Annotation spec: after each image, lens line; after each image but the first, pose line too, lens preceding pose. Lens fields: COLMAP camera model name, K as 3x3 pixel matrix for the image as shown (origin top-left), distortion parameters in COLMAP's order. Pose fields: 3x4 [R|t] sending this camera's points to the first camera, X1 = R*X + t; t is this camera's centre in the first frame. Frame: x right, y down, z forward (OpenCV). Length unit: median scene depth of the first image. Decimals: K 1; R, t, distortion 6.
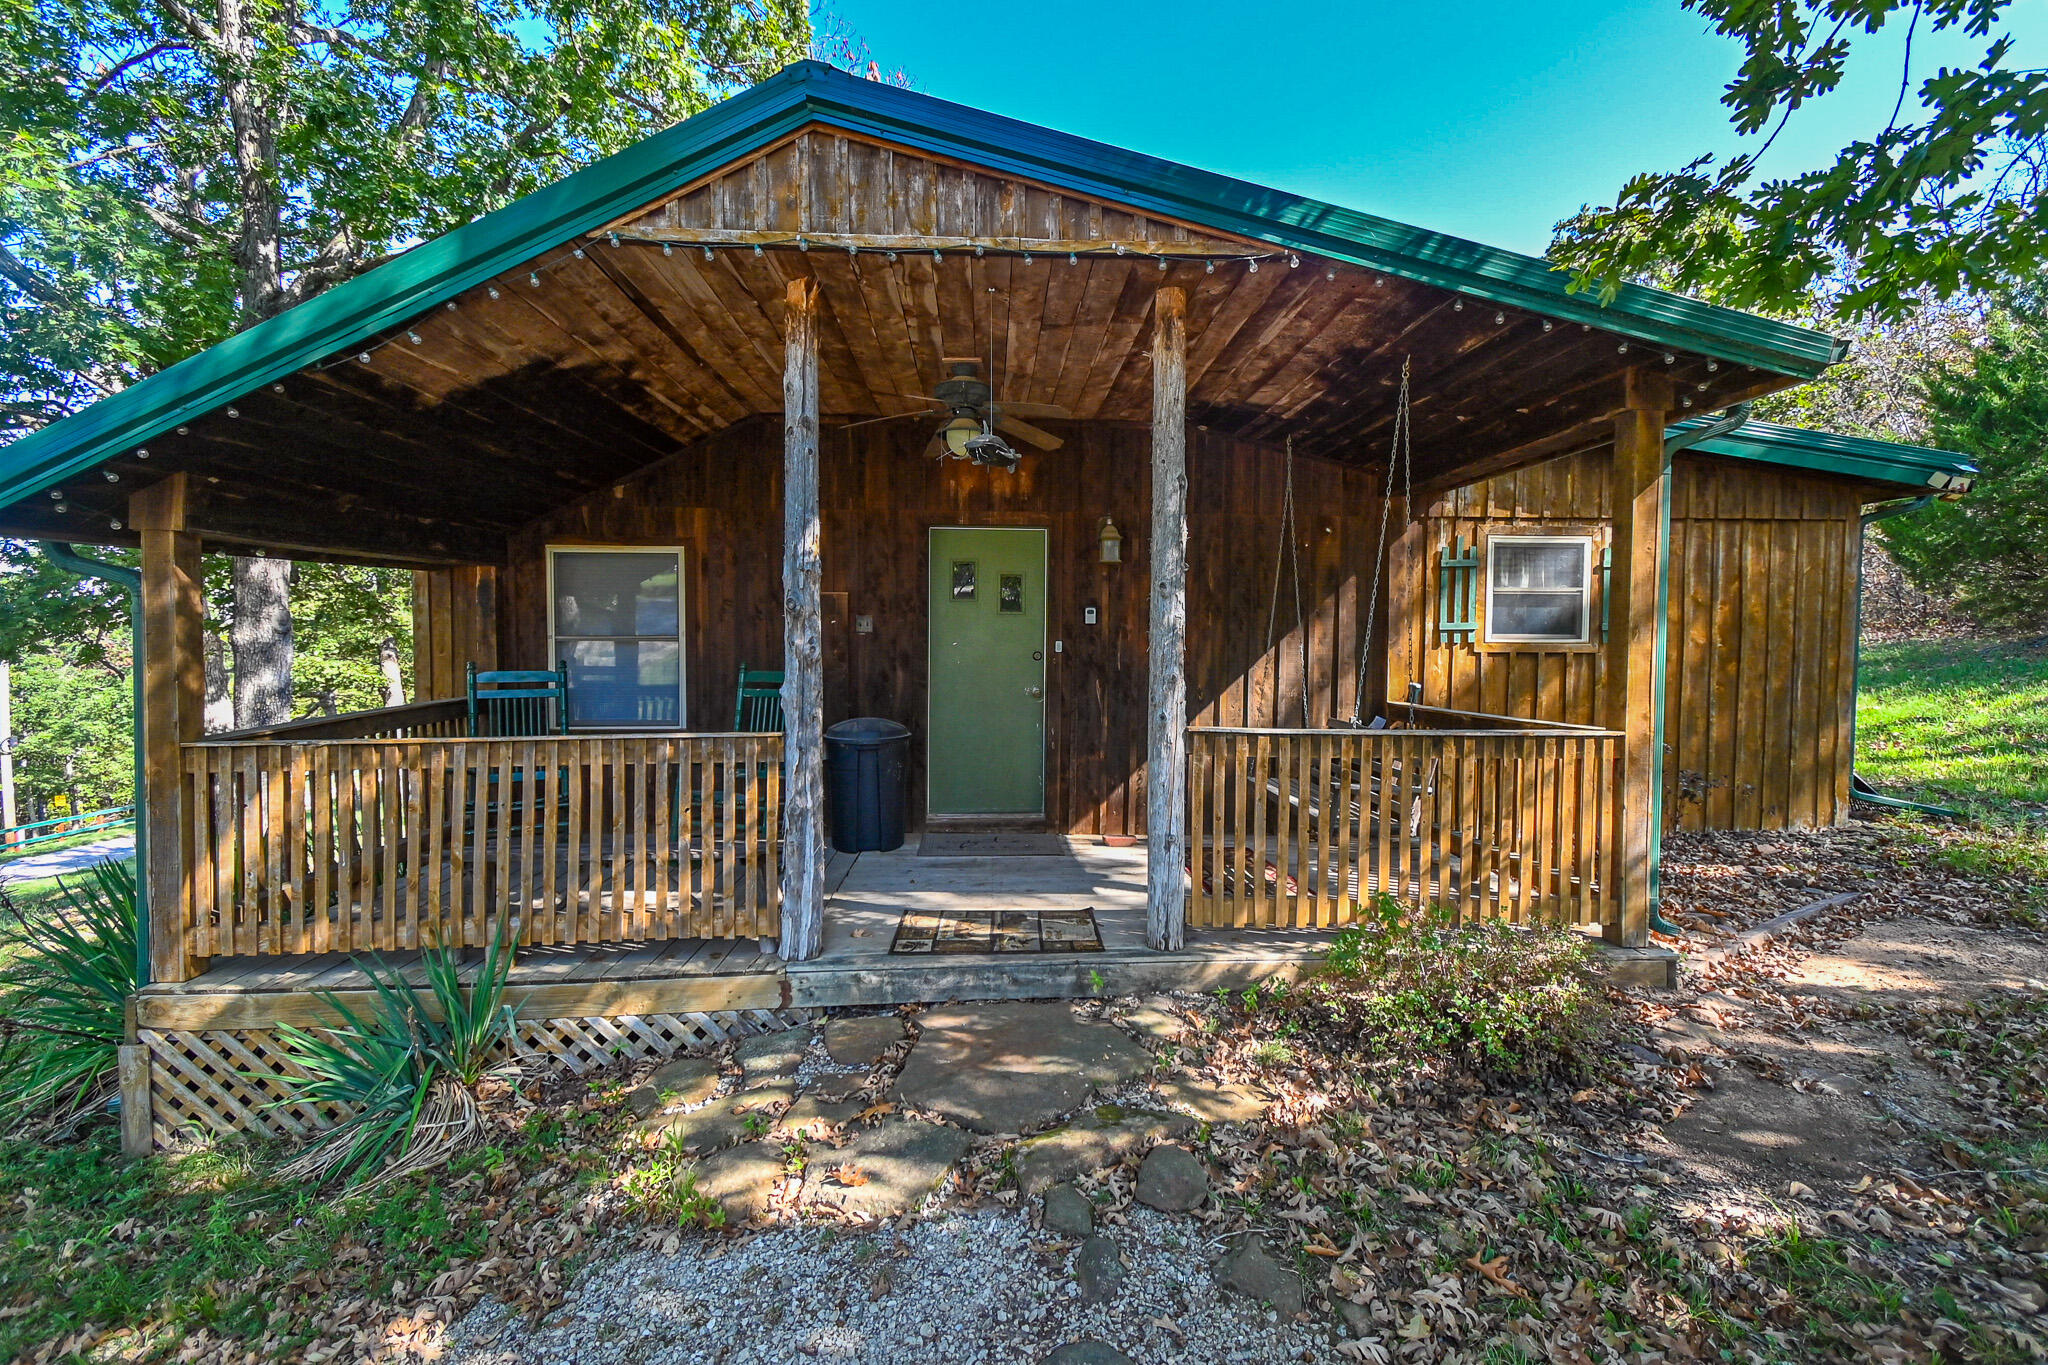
lens RADIAL K [[910.5, 0, 1030.6], [0, 910.5, 677.9], [0, 0, 1]] dist [0.008918, -0.003031]
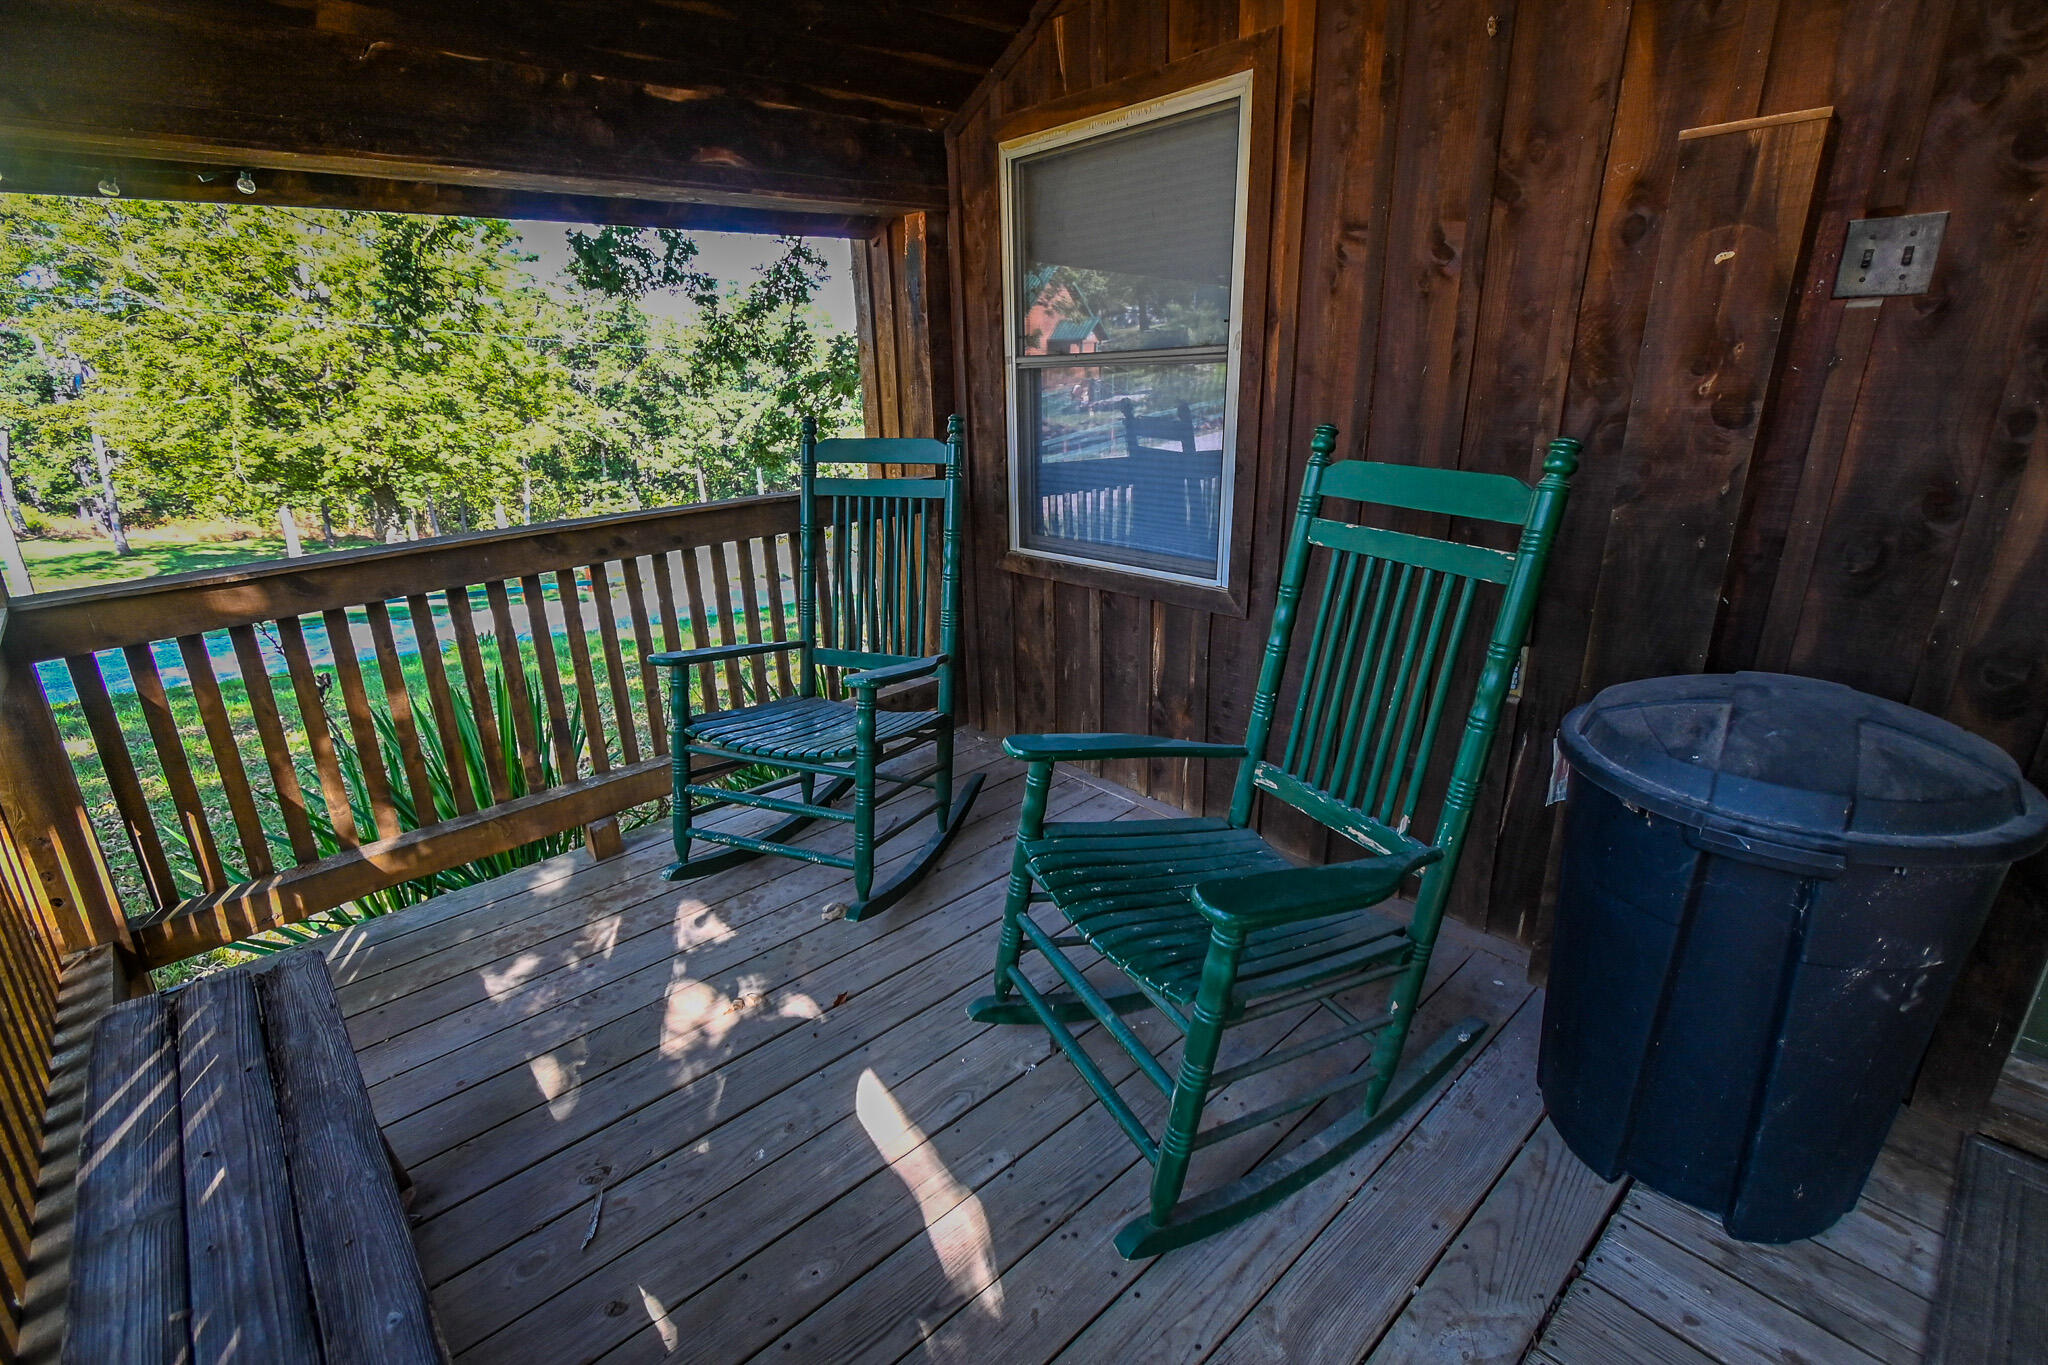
lens RADIAL K [[910.5, 0, 1034.6], [0, 910.5, 678.5], [0, 0, 1]] dist [0.008918, -0.003031]
pose [[0.647714, 0.223665, -0.728313, -0.131580], [-0.004606, 0.957070, 0.289820, -0.023769], [0.761870, -0.184366, 0.620938, 0.680939]]
